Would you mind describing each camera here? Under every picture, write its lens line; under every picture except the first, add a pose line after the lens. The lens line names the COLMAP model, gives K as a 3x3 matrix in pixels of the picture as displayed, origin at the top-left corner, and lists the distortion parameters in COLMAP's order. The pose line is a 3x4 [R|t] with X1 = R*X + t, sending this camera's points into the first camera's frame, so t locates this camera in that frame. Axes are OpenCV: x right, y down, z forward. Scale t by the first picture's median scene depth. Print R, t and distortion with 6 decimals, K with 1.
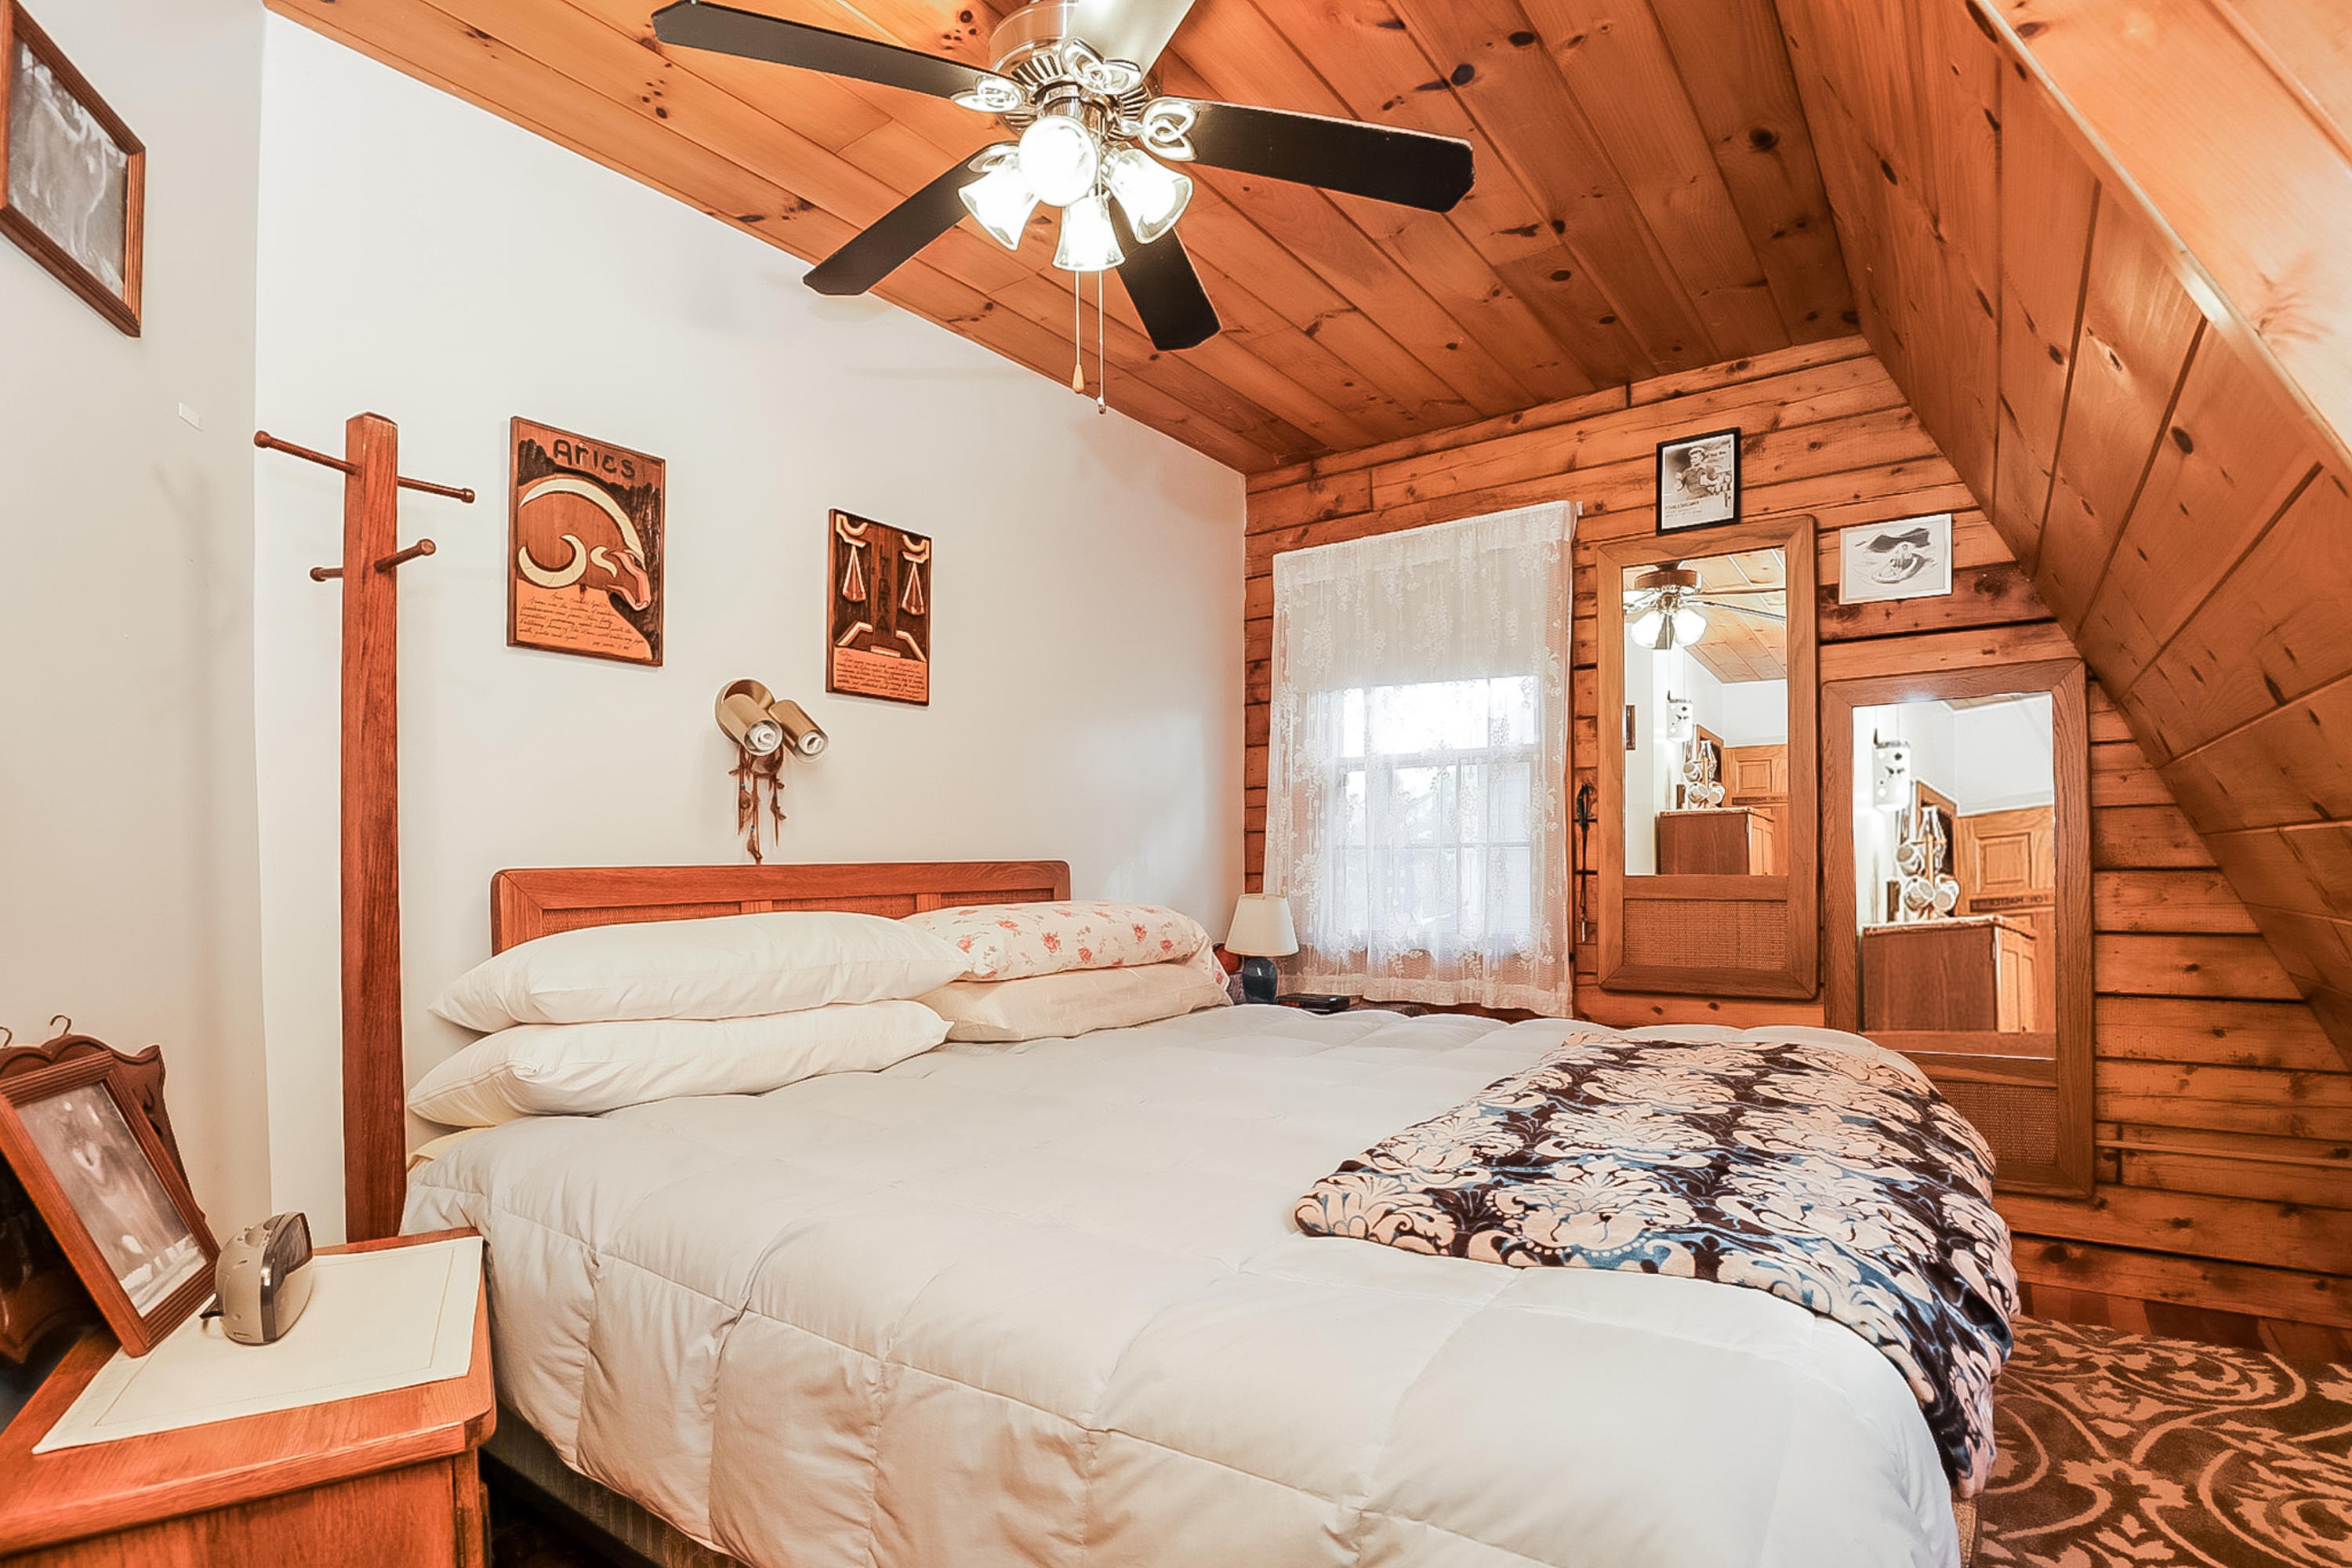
lens RADIAL K [[1153.5, 0, 1178.0], [0, 1153.5, 866.3], [0, 0, 1]] dist [-0.055120, 0.011539]
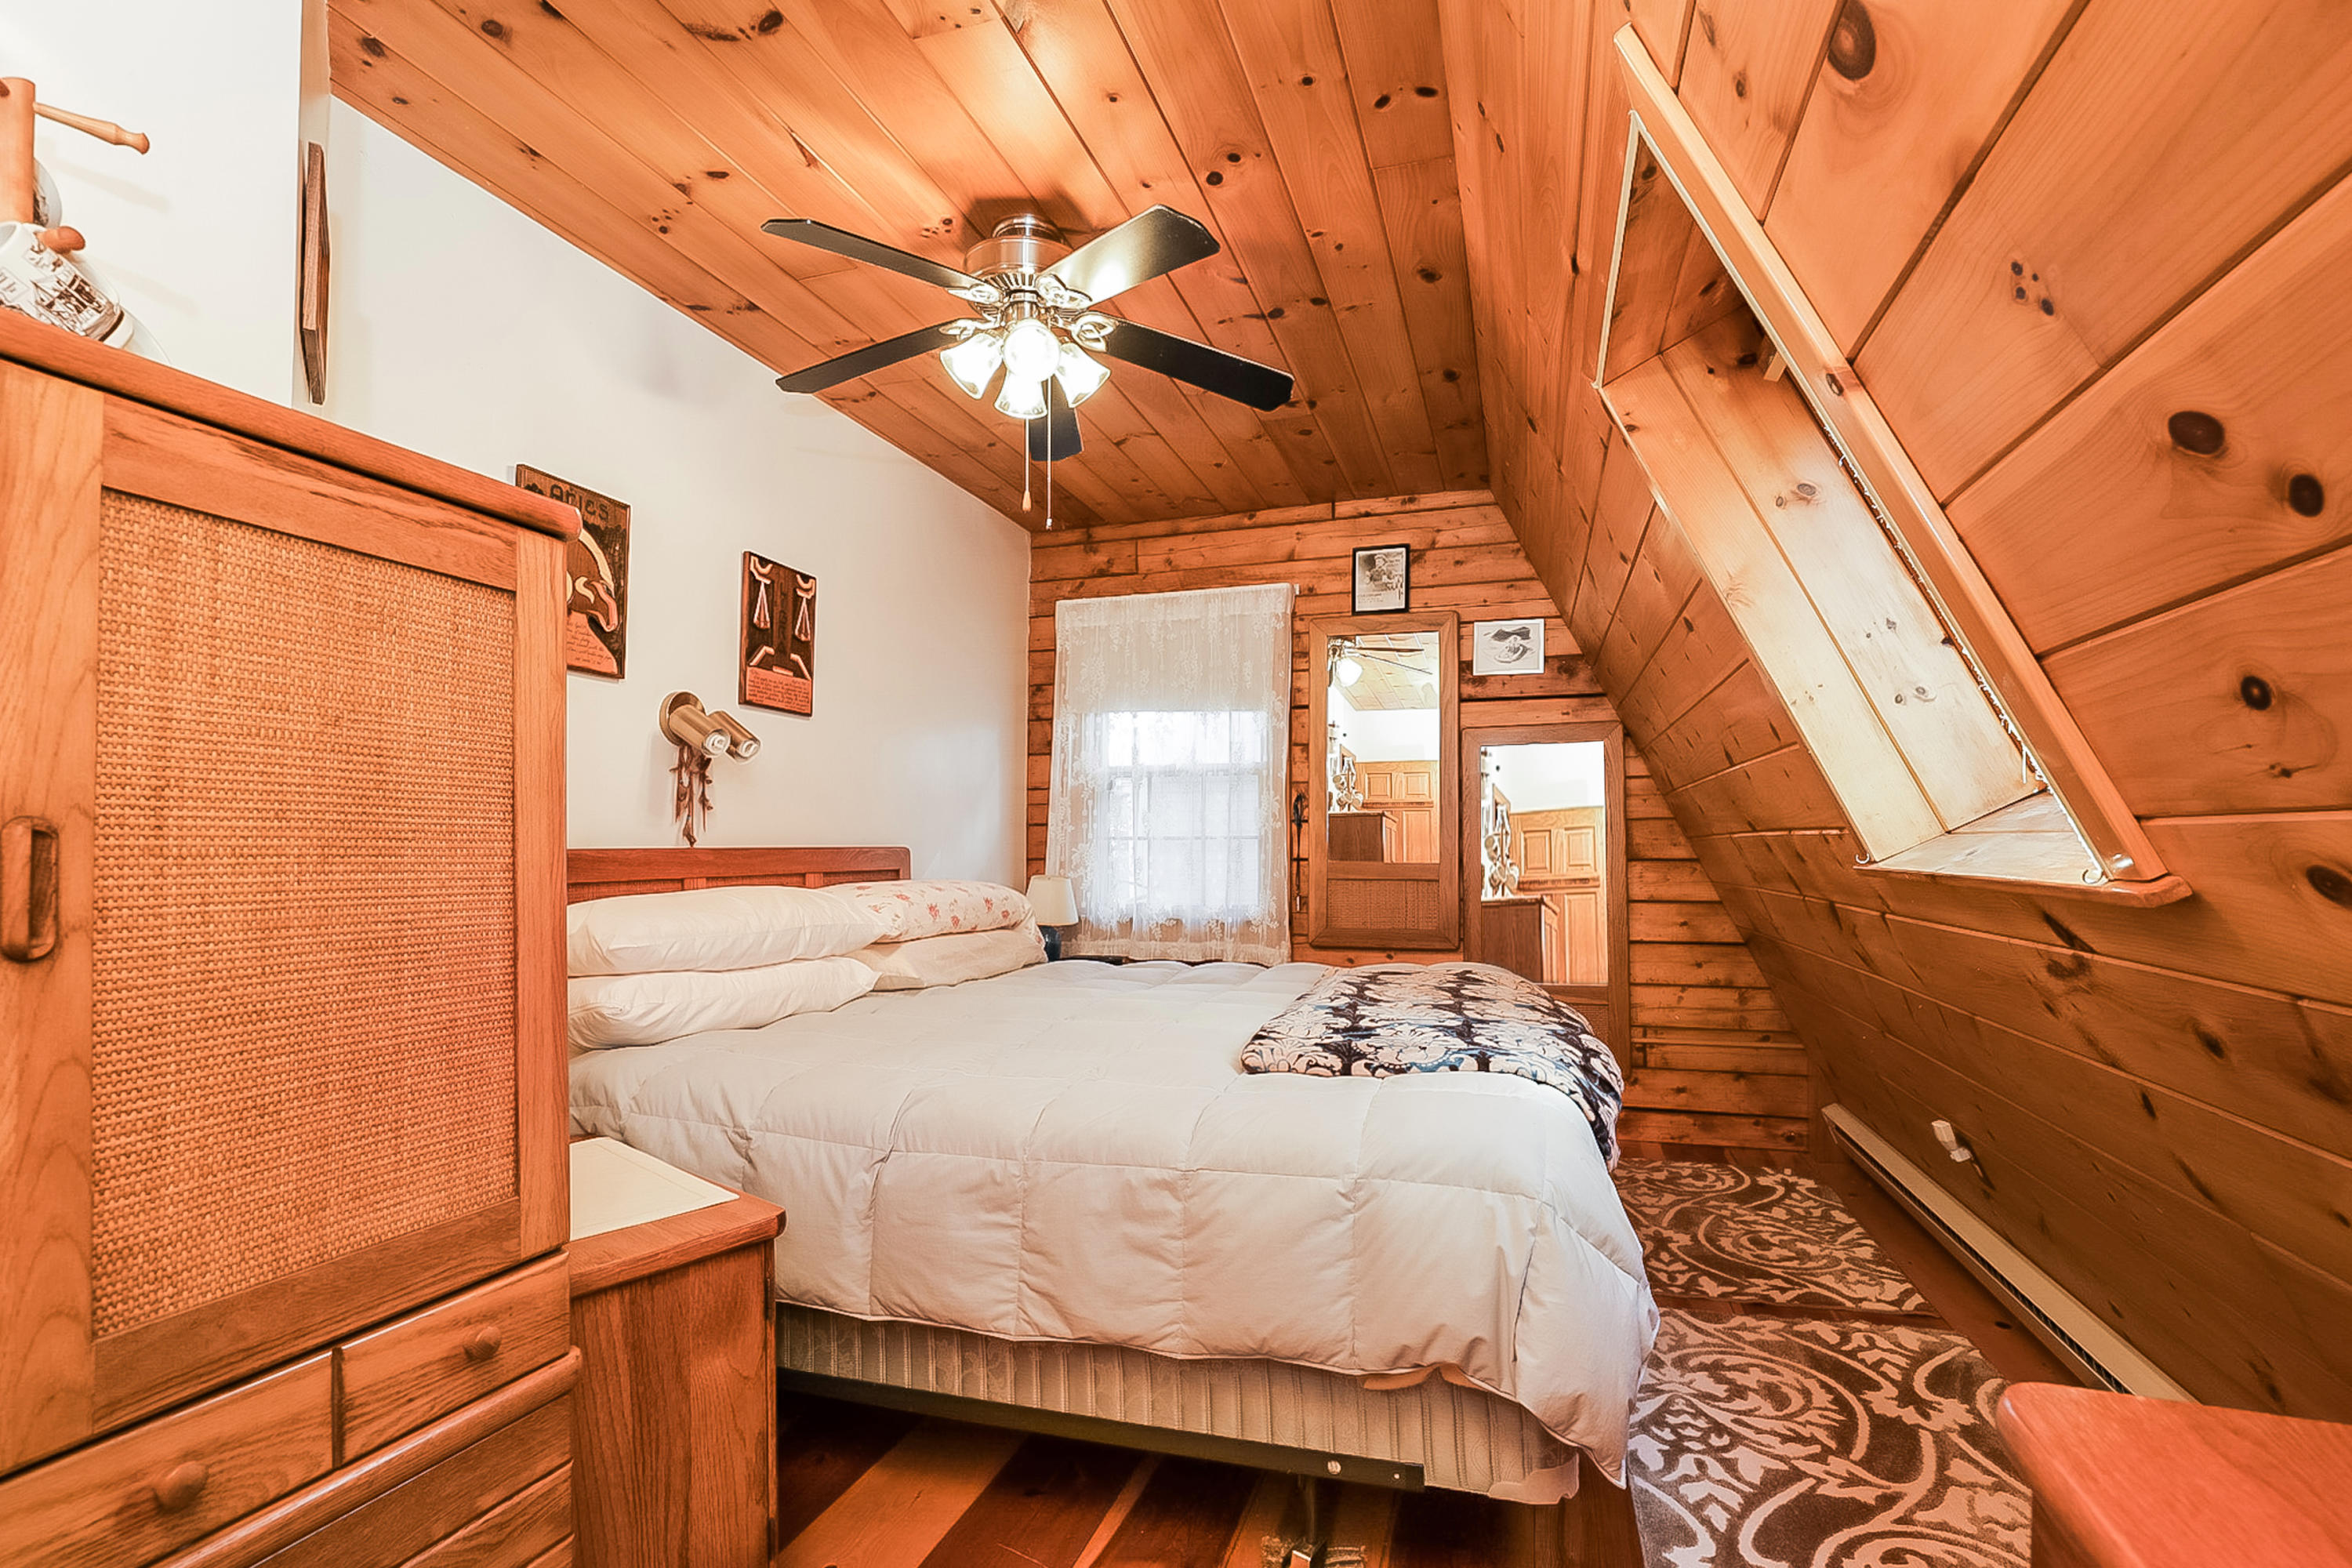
lens RADIAL K [[1092.8, 0, 1183.9], [0, 1092.8, 816.6], [0, 0, 1]] dist [-0.010505, -0.000108]
pose [[0.948955, 0.019476, 0.314811, -0.236991], [-0.008700, 0.999328, -0.035601, 0.002295], [-0.315293, 0.031045, 0.948487, -0.235390]]
